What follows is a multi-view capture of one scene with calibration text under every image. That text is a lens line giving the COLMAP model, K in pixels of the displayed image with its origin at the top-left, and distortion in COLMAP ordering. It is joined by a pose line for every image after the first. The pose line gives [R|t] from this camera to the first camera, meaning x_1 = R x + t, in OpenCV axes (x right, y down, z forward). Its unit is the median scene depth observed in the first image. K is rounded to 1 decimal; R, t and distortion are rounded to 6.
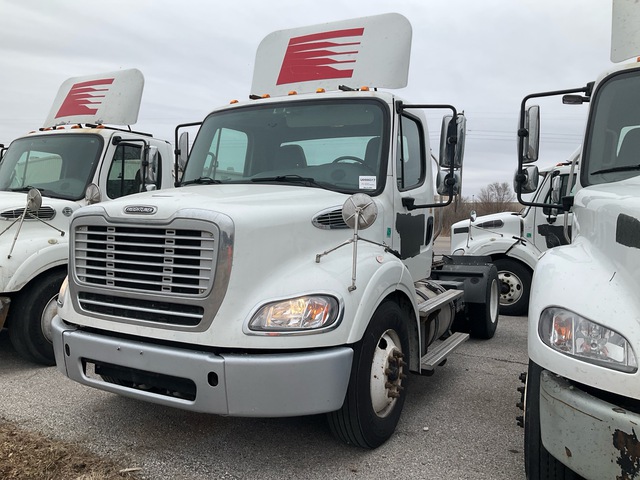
lens RADIAL K [[474.9, 0, 319.4], [0, 474.9, 240.1], [0, 0, 1]] dist [0.060052, 0.004544]
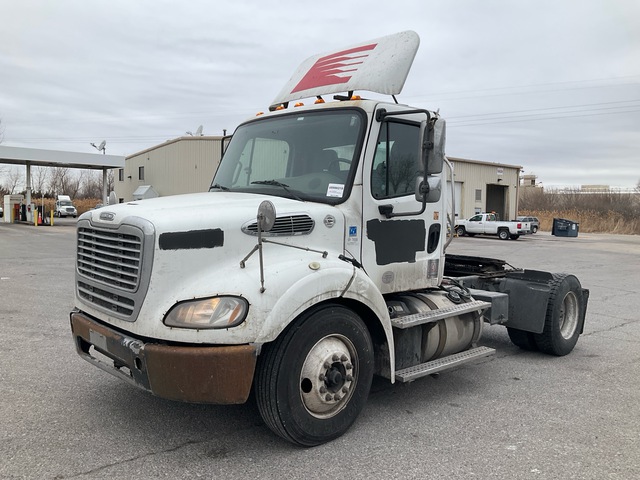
lens RADIAL K [[474.9, 0, 324.7], [0, 474.9, 240.4], [0, 0, 1]] dist [0.060052, 0.004544]
pose [[0.956217, 0.030641, -0.291049, 0.397717], [-0.028479, 0.999526, 0.011663, -0.025881], [0.291269, -0.002864, 0.956637, 0.005529]]
